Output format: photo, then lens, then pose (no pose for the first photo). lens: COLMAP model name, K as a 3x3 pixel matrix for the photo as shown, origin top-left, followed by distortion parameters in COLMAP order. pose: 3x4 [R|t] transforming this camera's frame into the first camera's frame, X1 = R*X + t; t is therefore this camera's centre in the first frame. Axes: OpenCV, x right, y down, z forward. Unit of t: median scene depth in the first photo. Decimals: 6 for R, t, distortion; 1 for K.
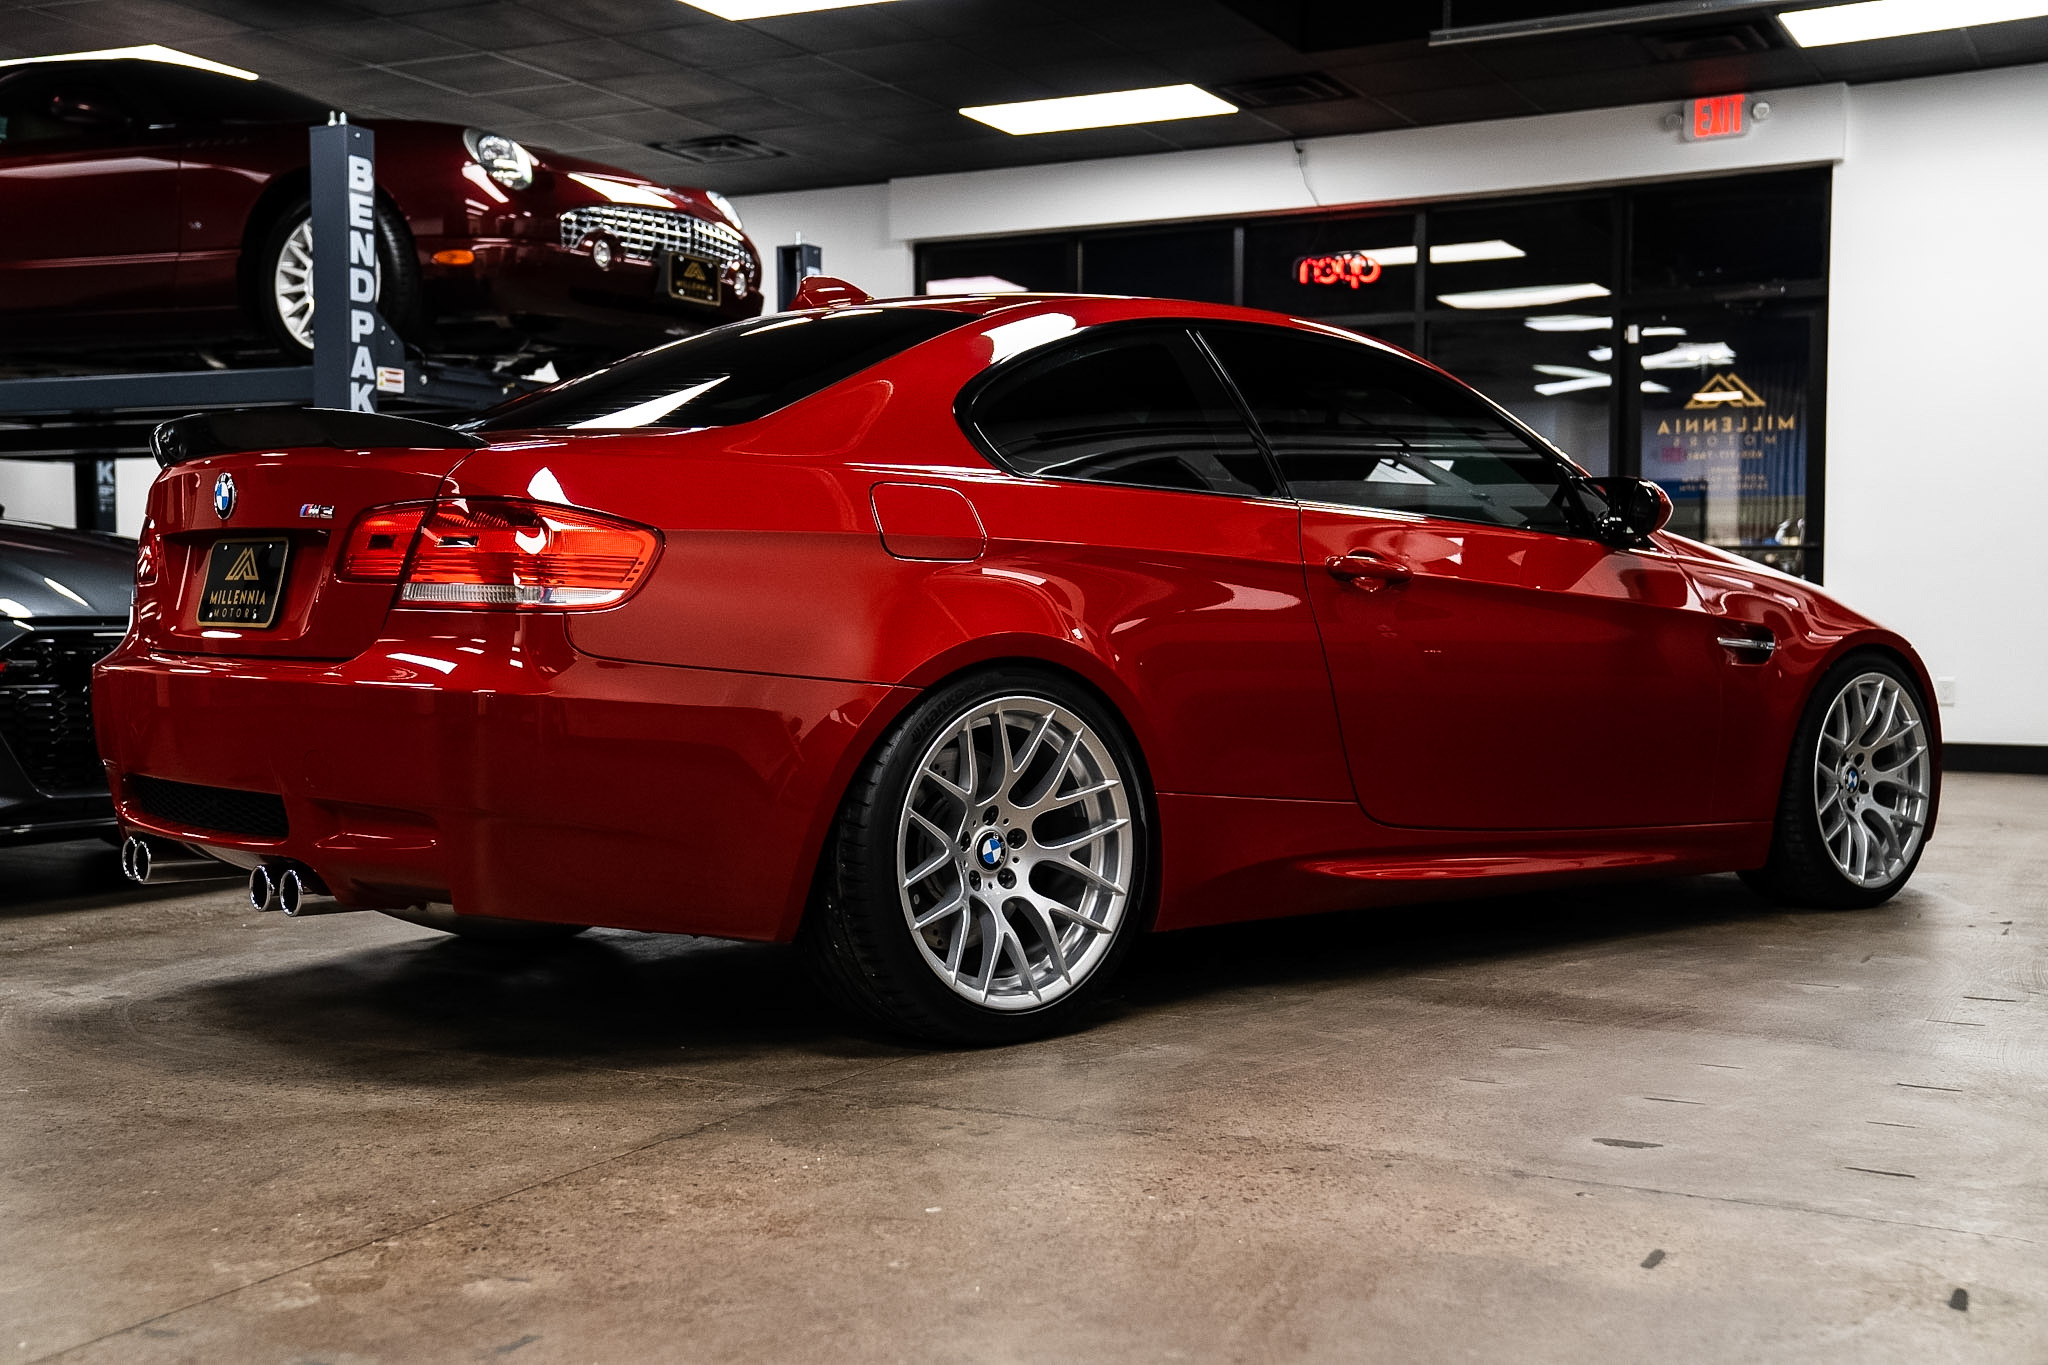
lens RADIAL K [[2381.2, 0, 986.8], [0, 2381.2, 679.8], [0, 0, 1]] dist [0.115610, 0.000000]
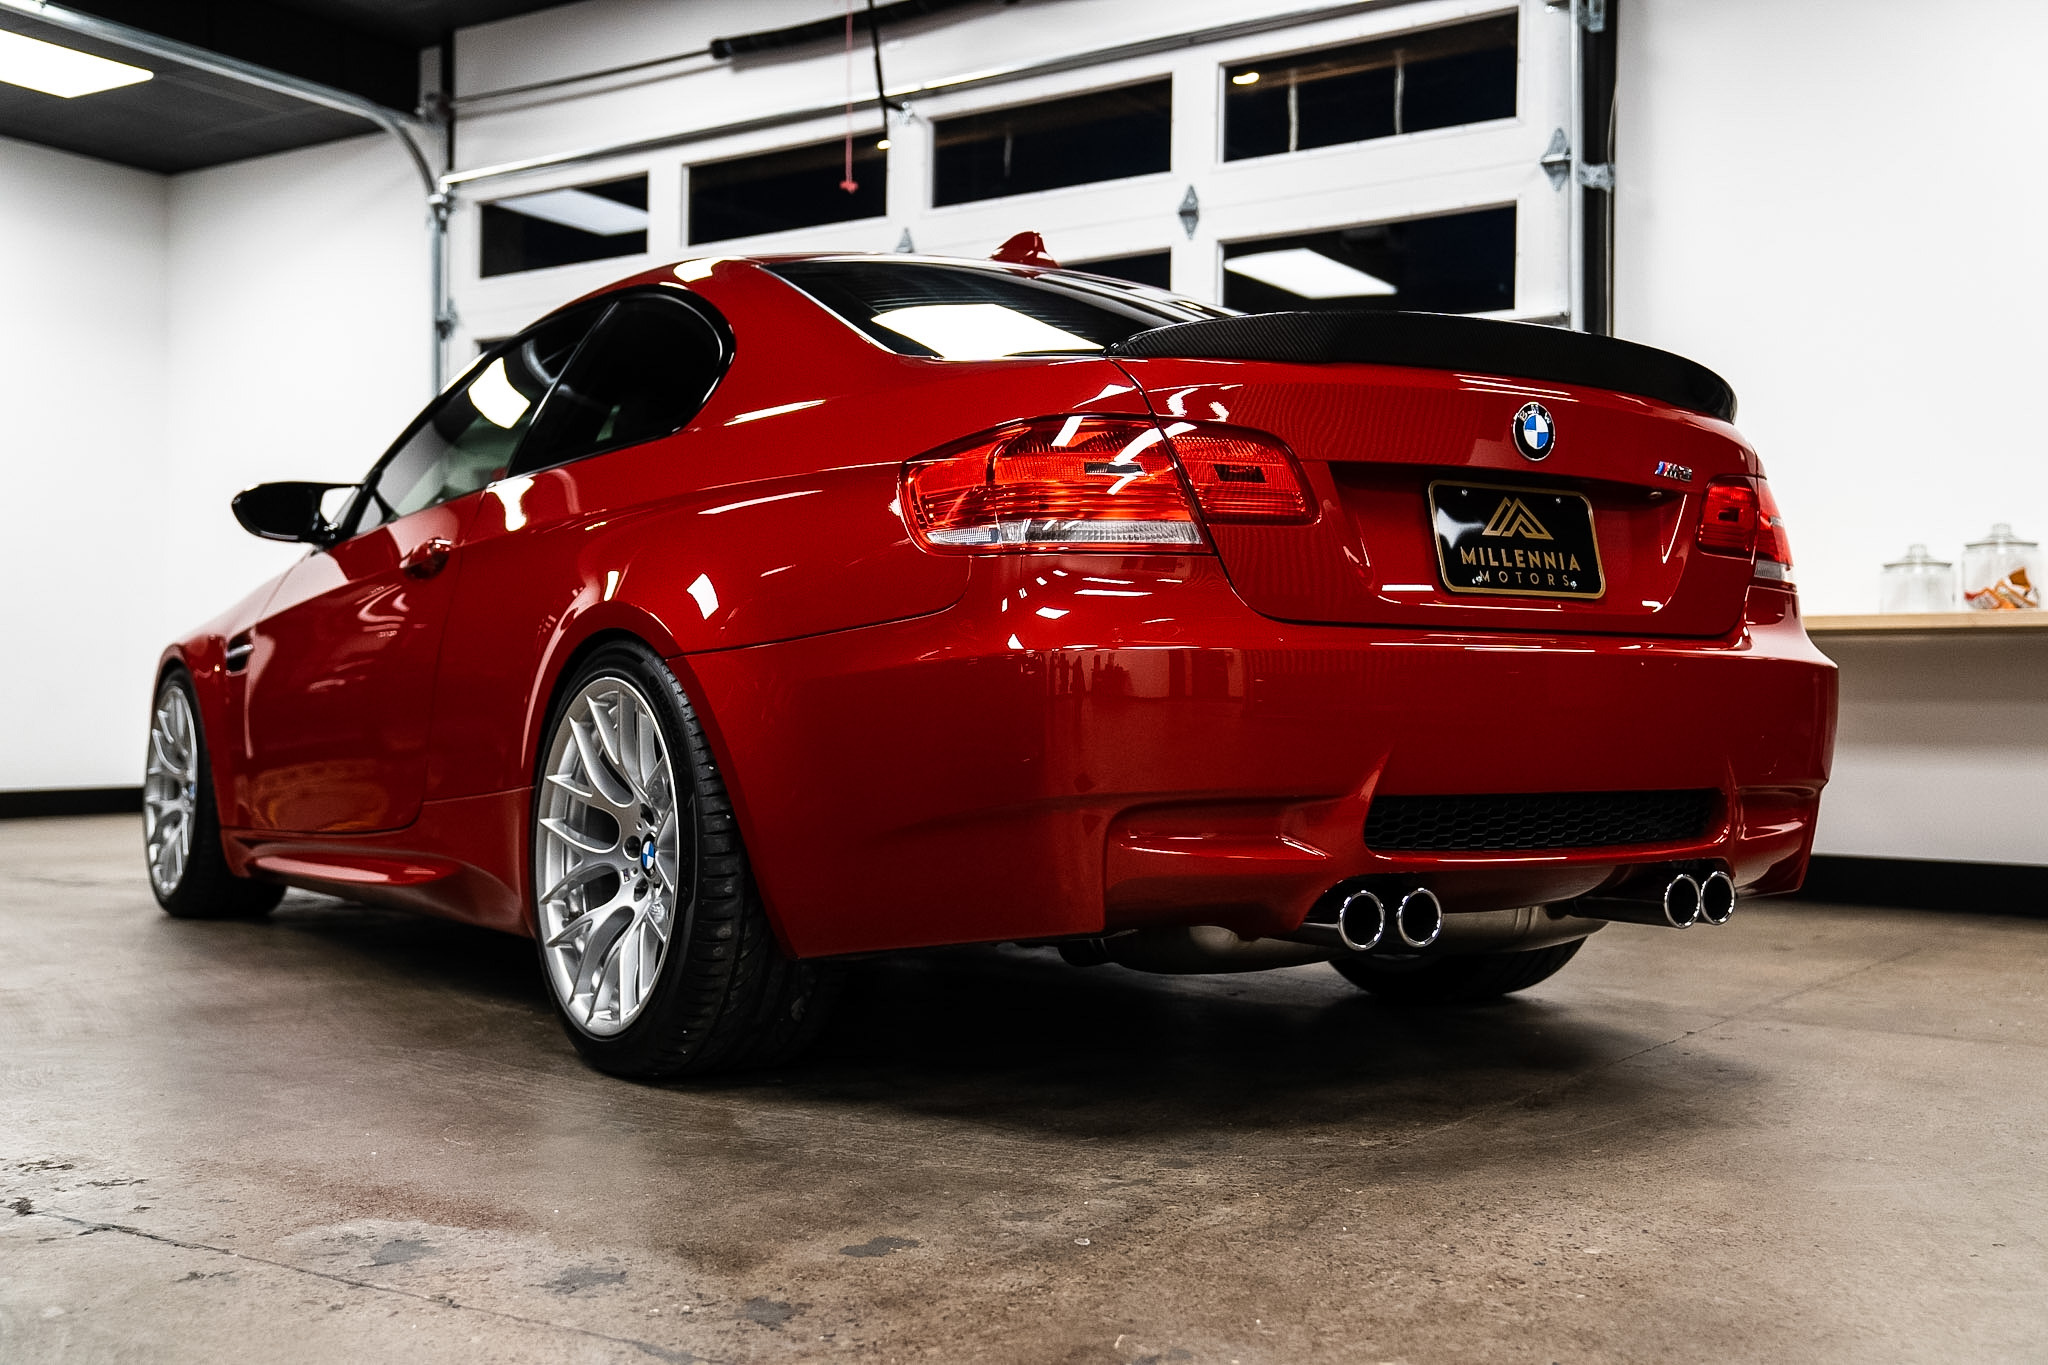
lens RADIAL K [[2208.0, 0, 1028.2], [0, 2208.0, 684.9], [0, 0, 1]] dist [0.030170, 0.000000]
pose [[0.115710, 0.011417, 0.993217, -0.563030], [0.028725, 0.999477, -0.014836, 0.007270], [-0.992868, 0.030247, 0.115322, 0.575531]]
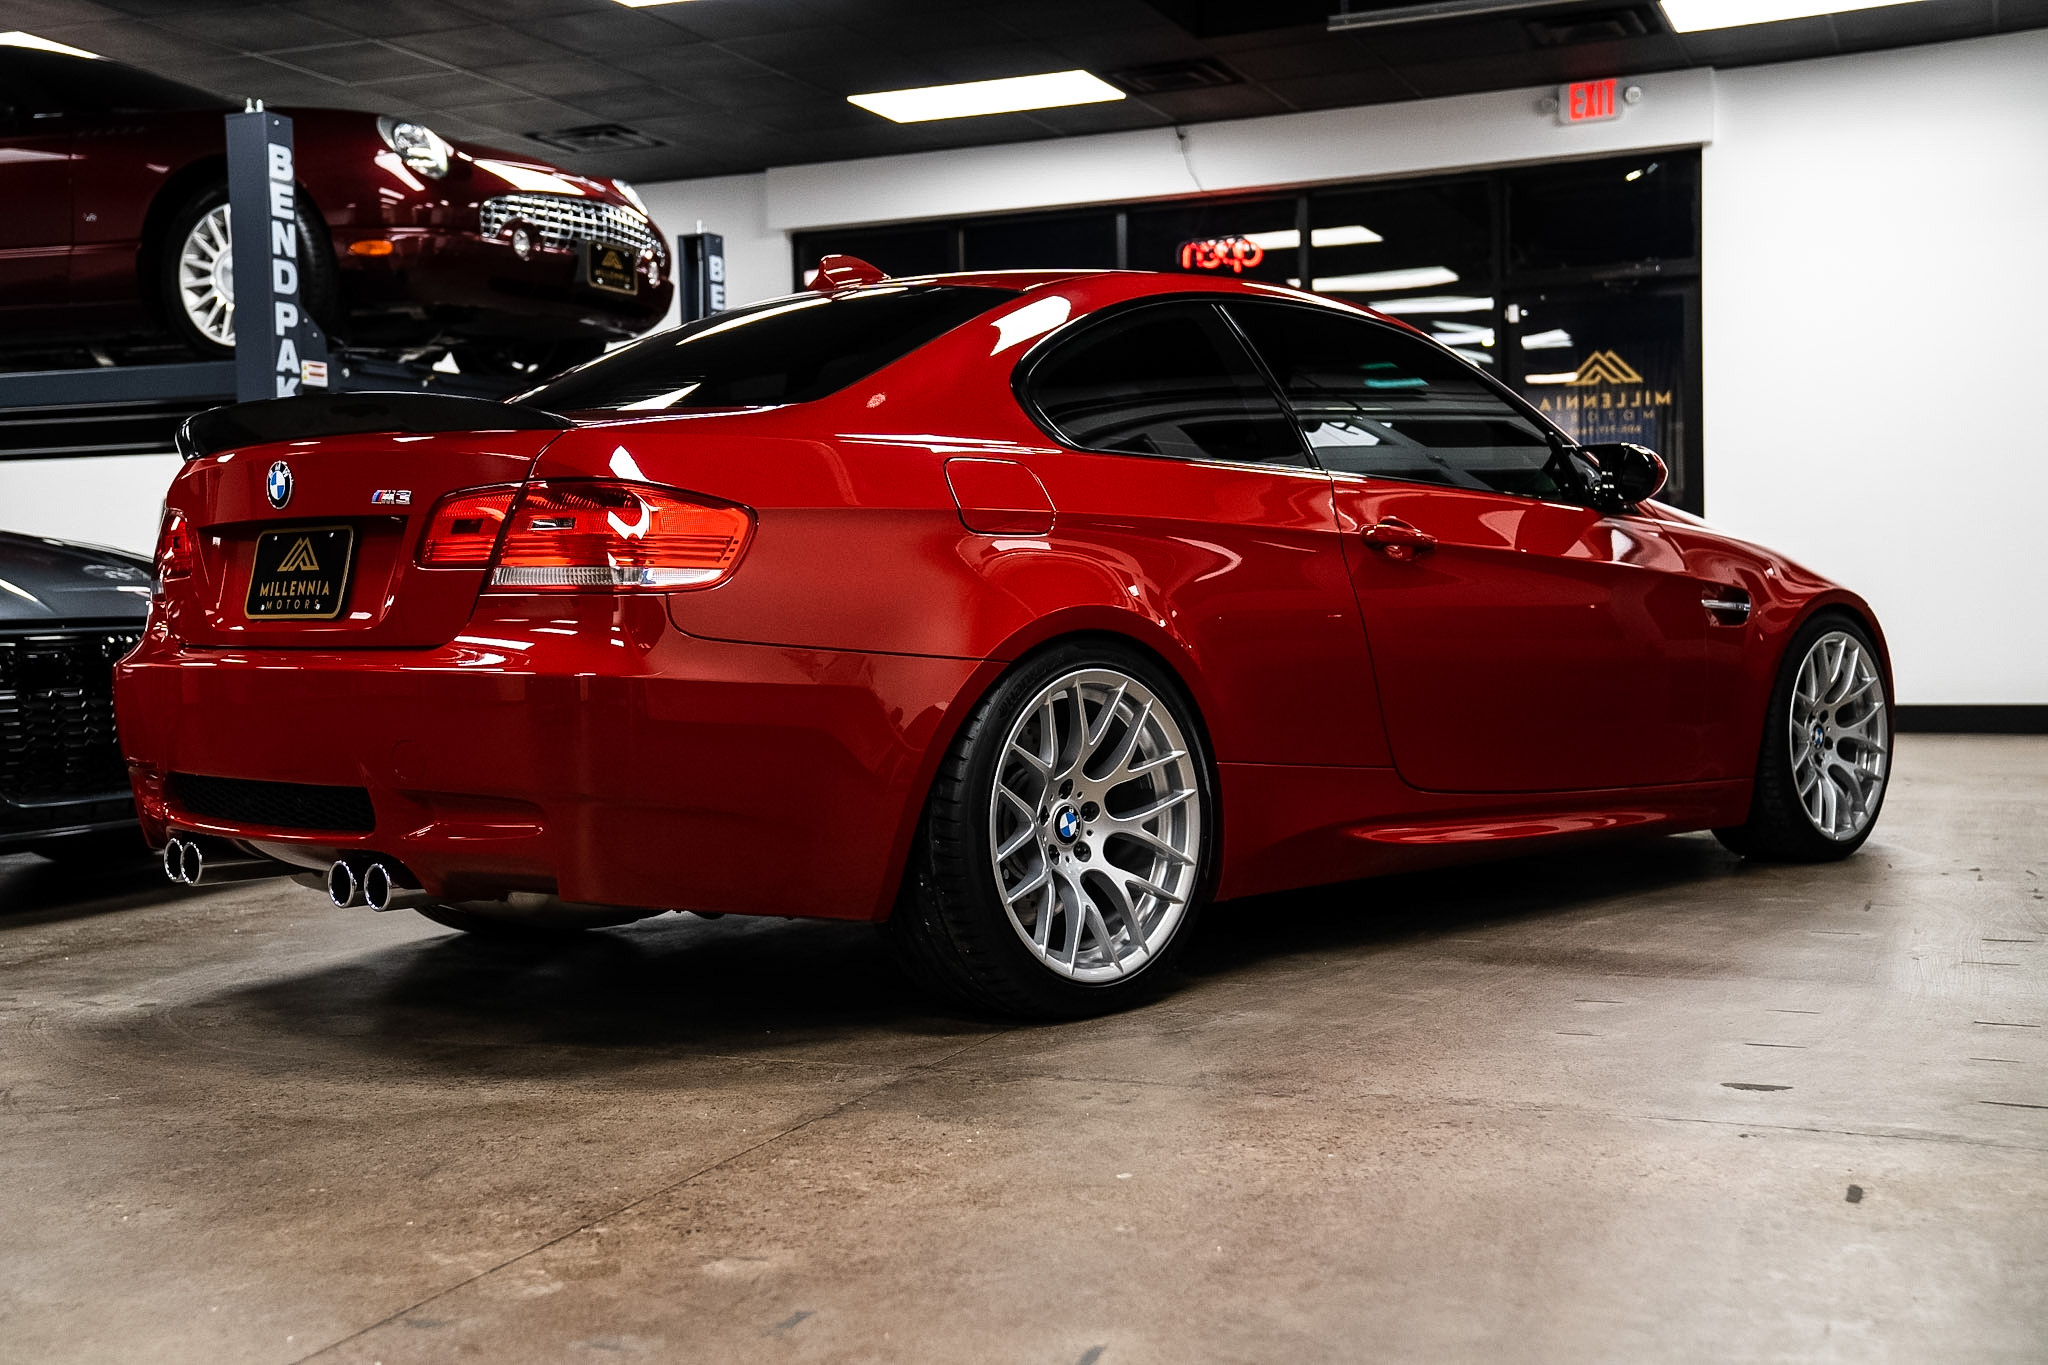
lens RADIAL K [[2381.2, 0, 984.3], [0, 2381.2, 671.2], [0, 0, 1]] dist [0.115610, 0.000000]
pose [[0.996464, -0.025883, 0.079932, -0.059326], [0.025994, 0.999662, -0.000346, 0.003697], [-0.079896, 0.002422, 0.996800, 0.003219]]
